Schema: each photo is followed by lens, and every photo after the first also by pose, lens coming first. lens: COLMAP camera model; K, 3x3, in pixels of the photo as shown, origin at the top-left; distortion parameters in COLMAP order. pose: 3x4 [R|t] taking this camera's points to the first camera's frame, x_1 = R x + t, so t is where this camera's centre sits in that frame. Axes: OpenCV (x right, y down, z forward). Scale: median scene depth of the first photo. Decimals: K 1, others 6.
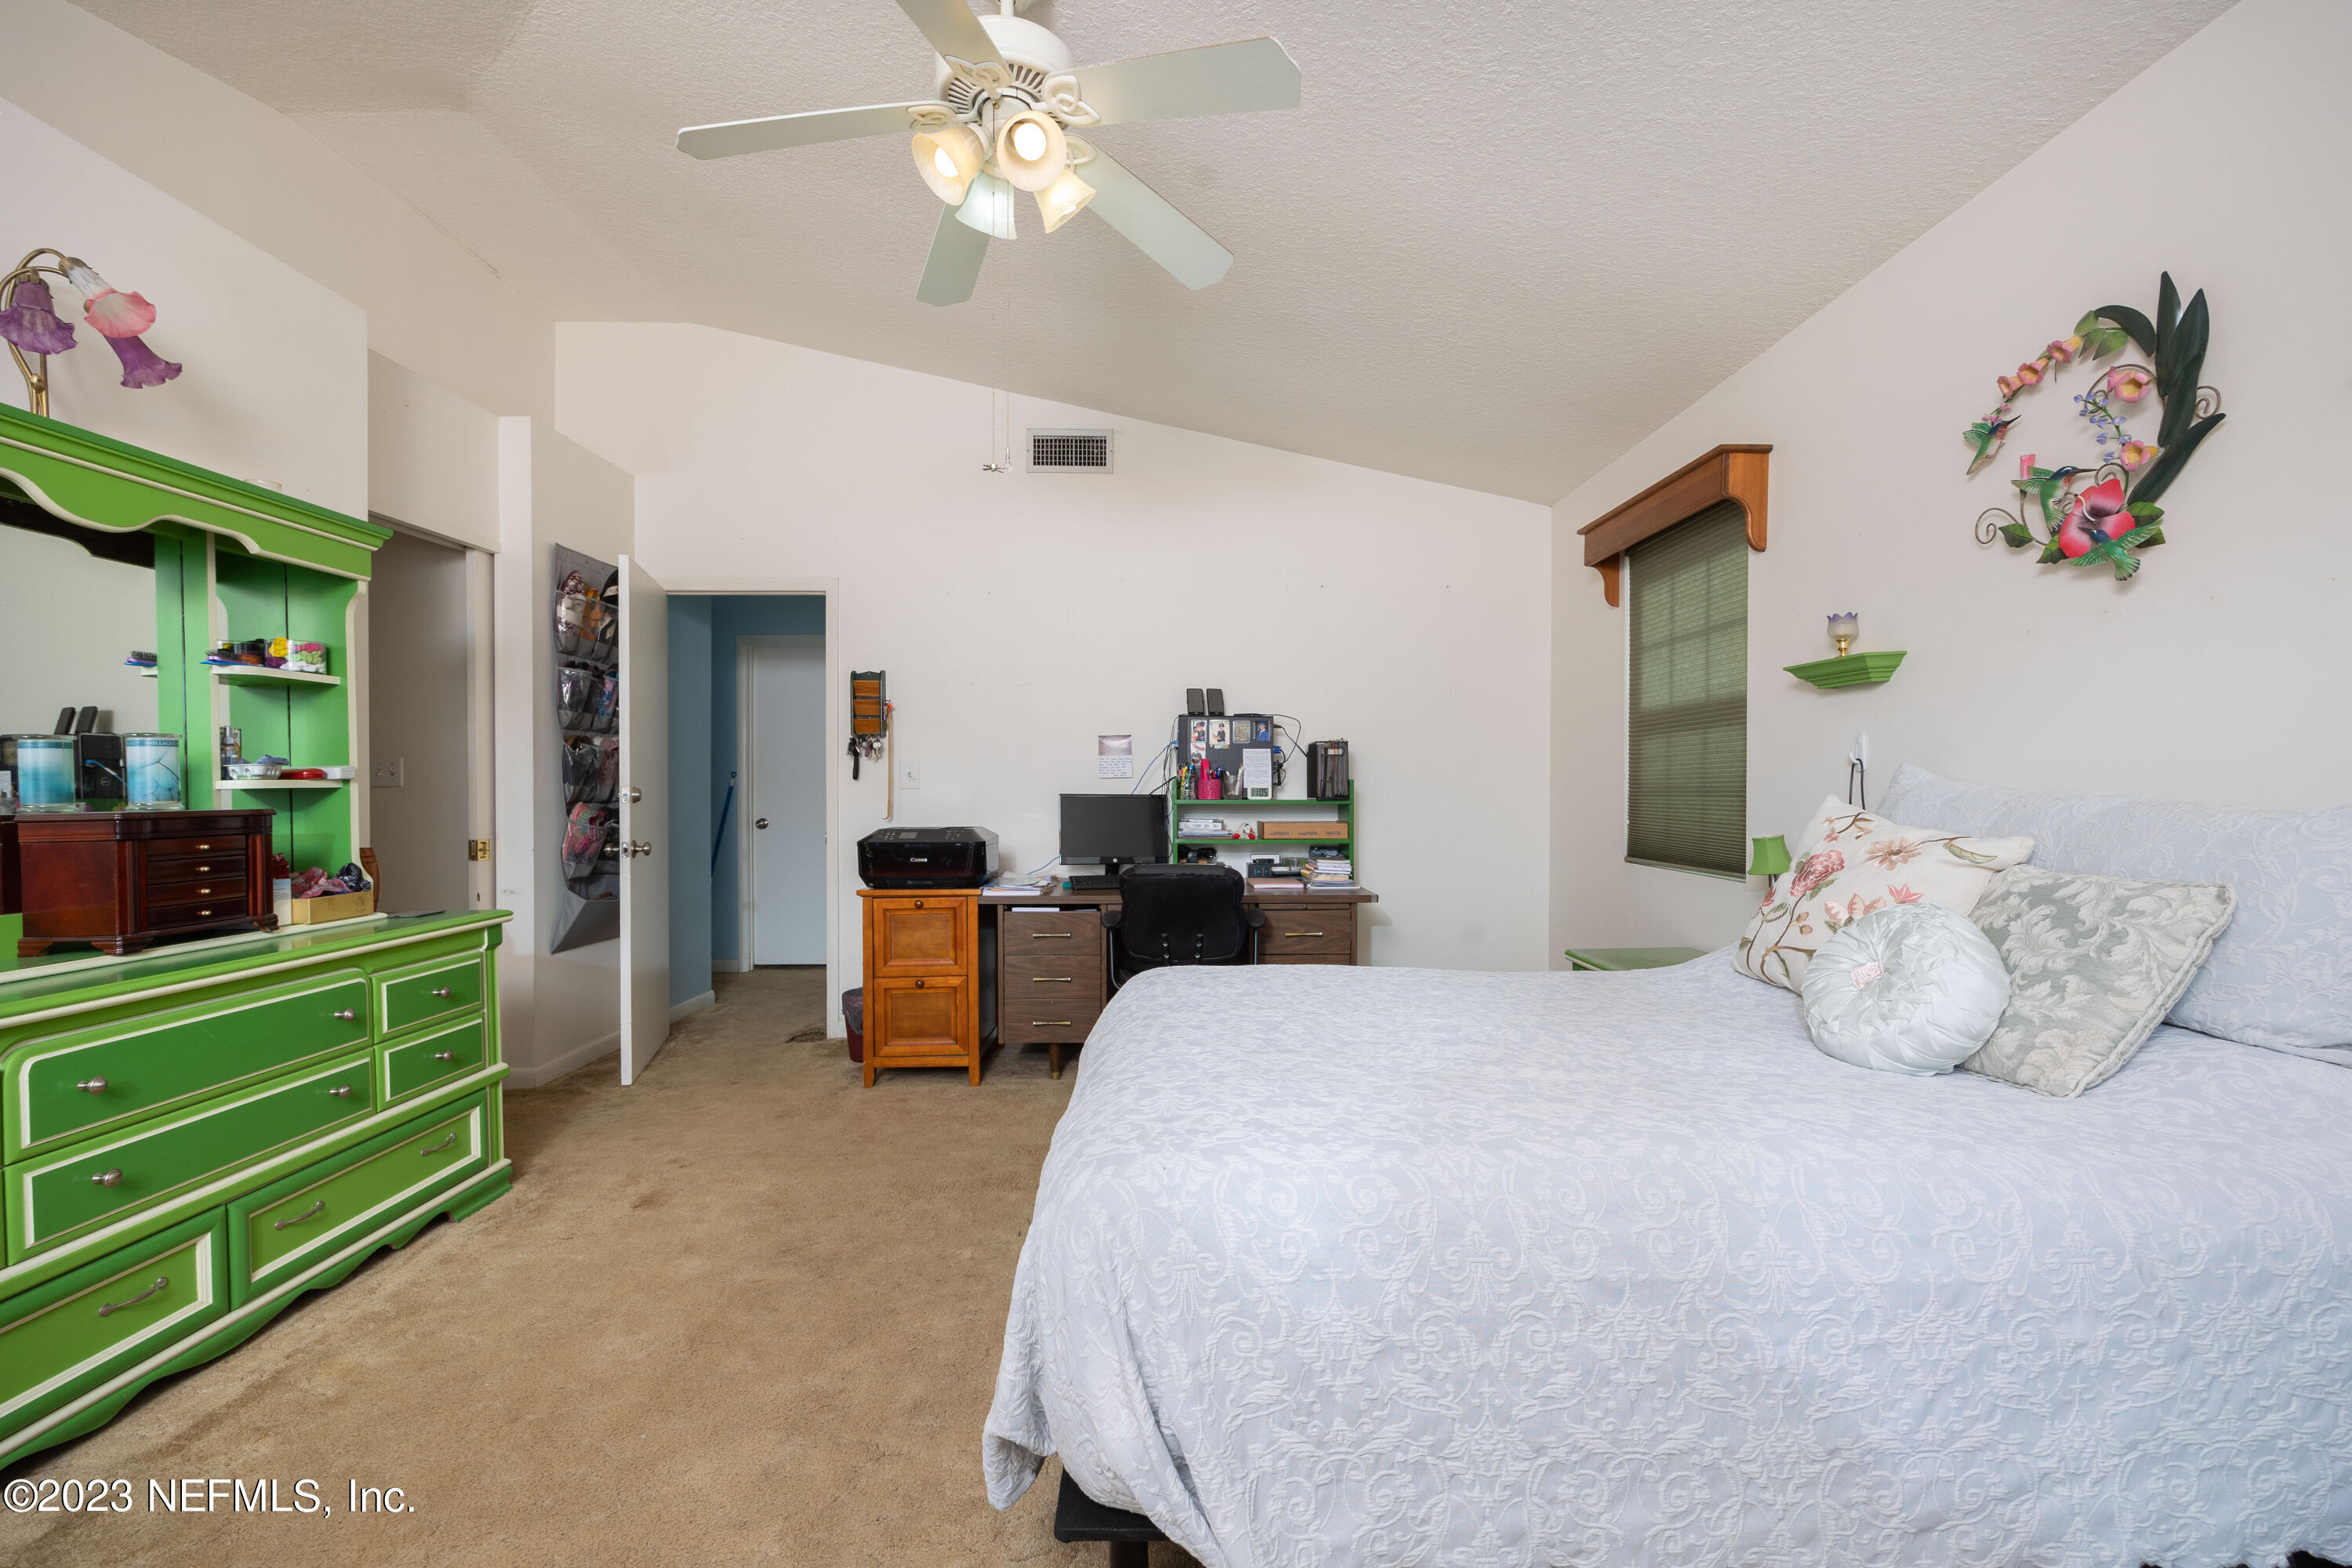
lens RADIAL K [[955.7, 0, 1183.2], [0, 955.7, 794.0], [0, 0, 1]] dist [-0.001448, -0.000254]
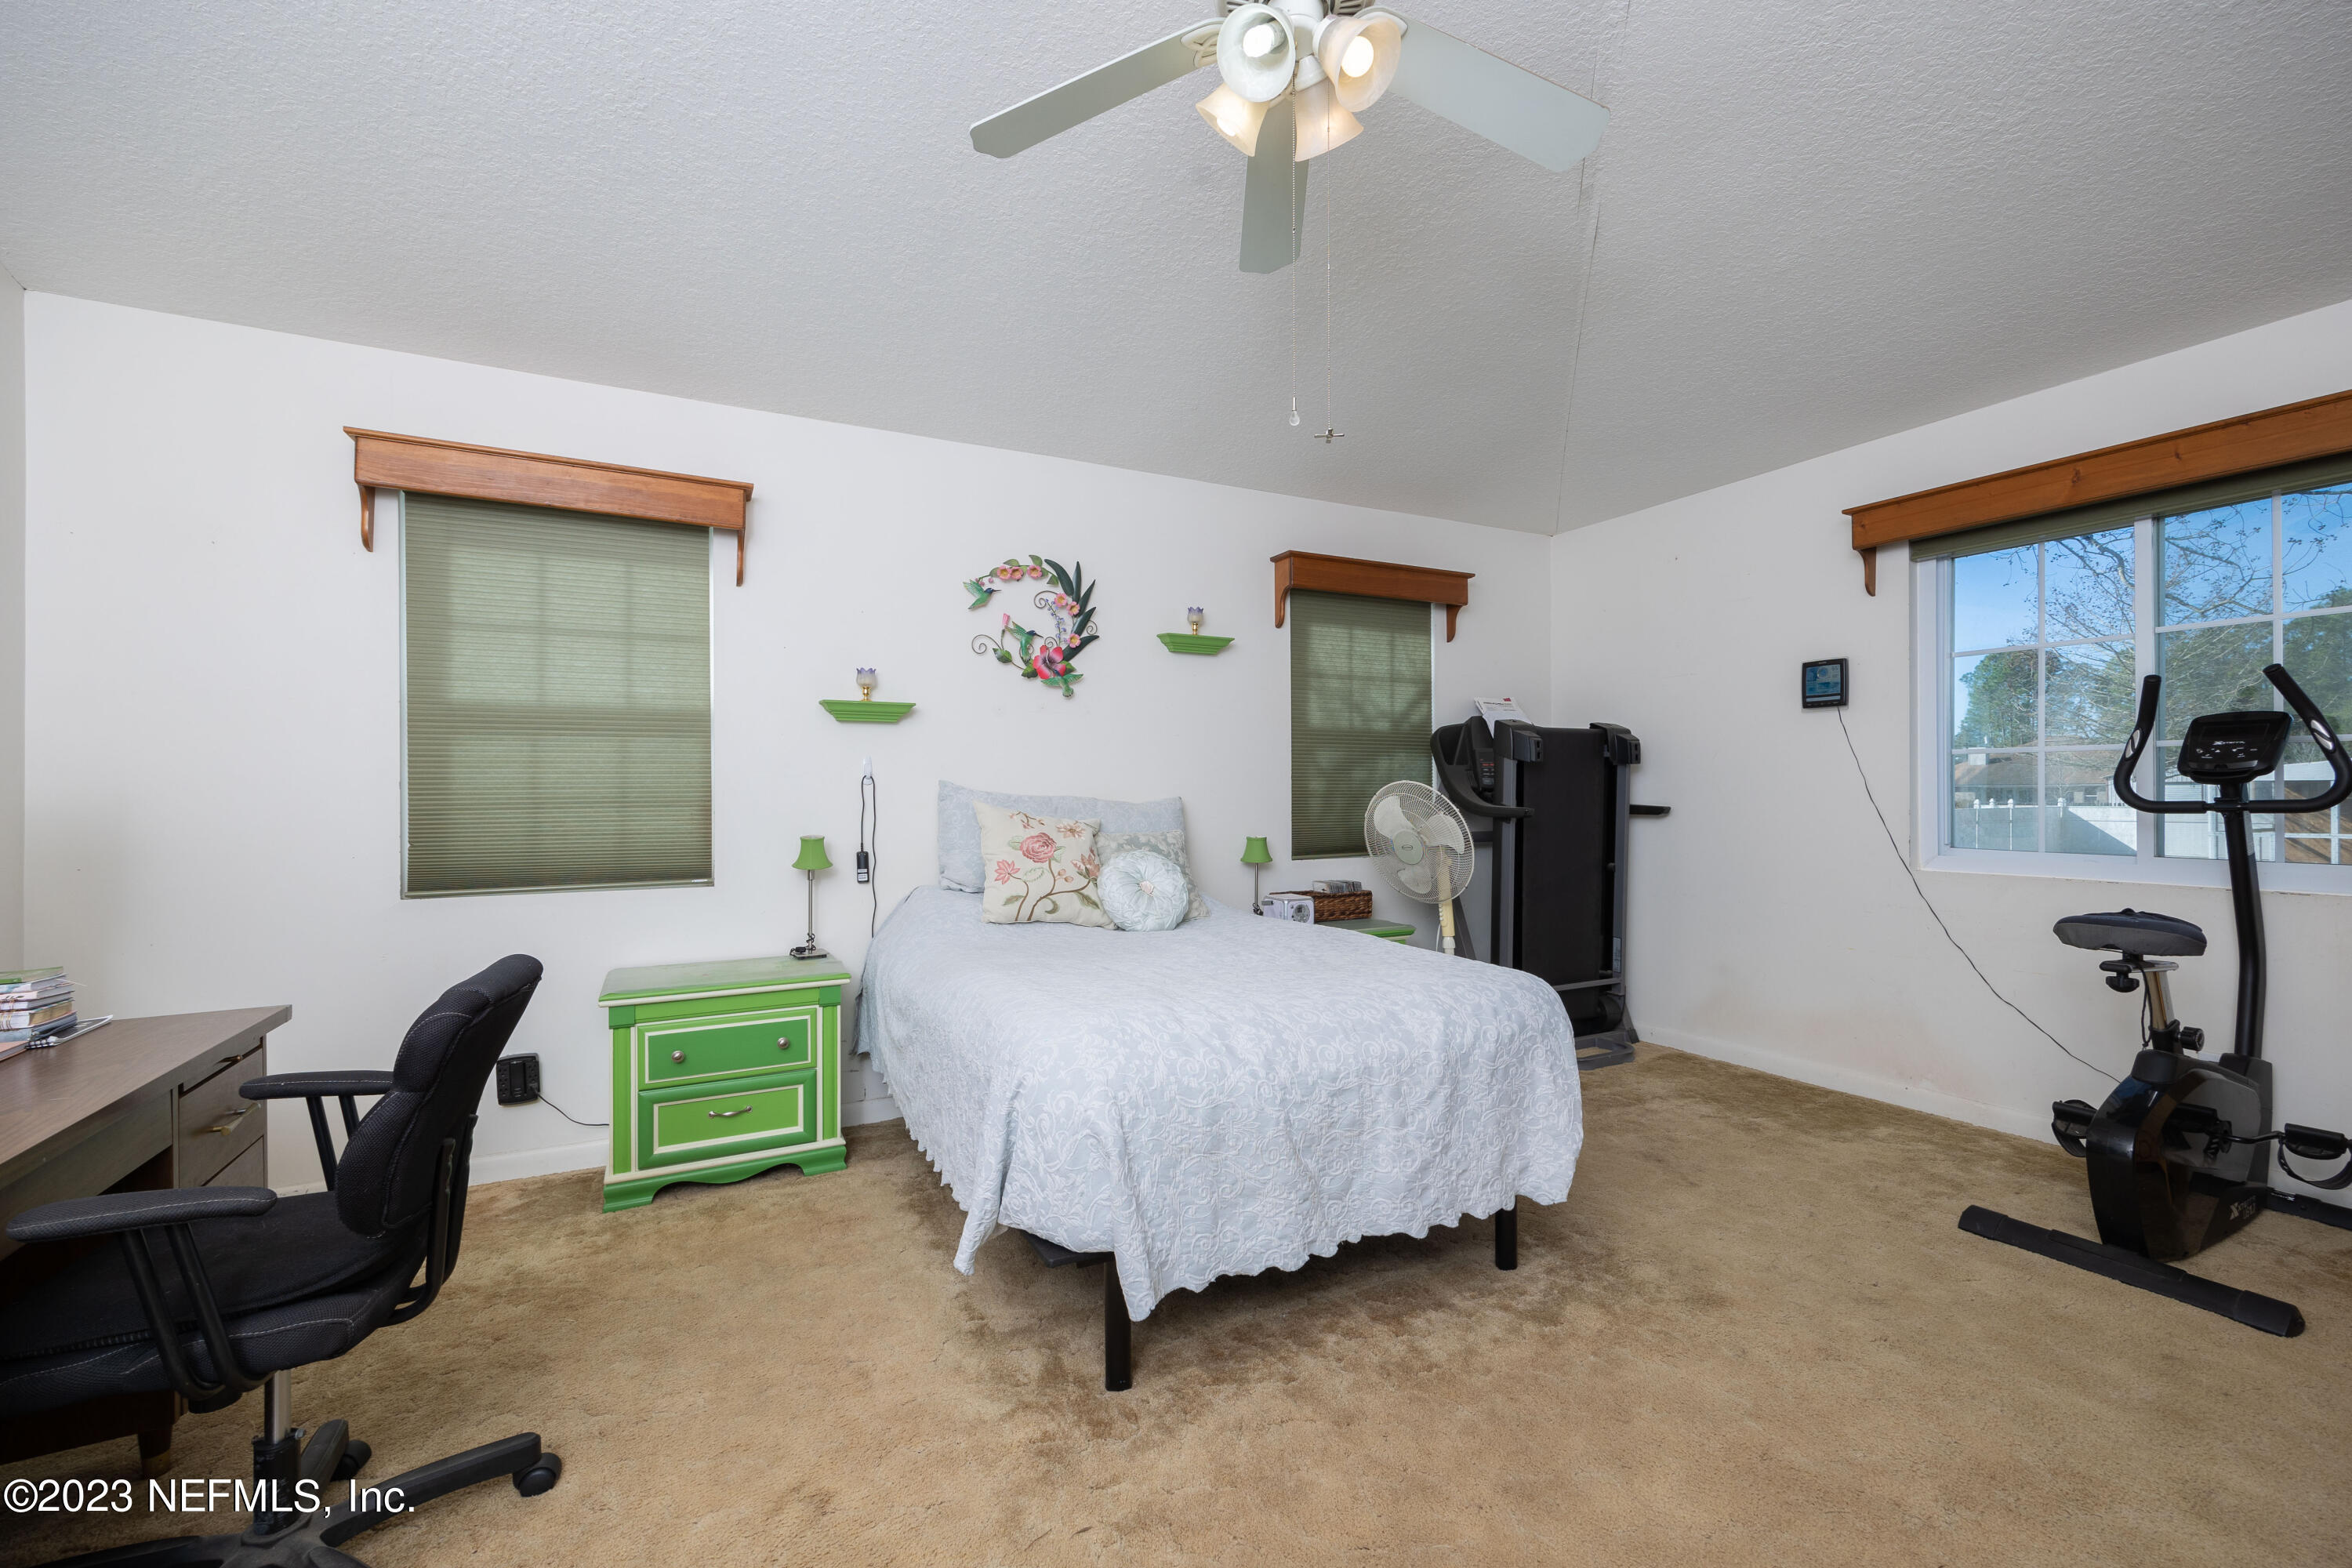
lens RADIAL K [[955.7, 0, 1183.2], [0, 955.7, 794.0], [0, 0, 1]] dist [-0.001448, -0.000254]
pose [[-0.439690, -0.001747, 0.898148, -0.315477], [0.013325, 0.999875, 0.008468, -0.006374], [-0.898051, 0.015691, -0.439612, 0.516240]]
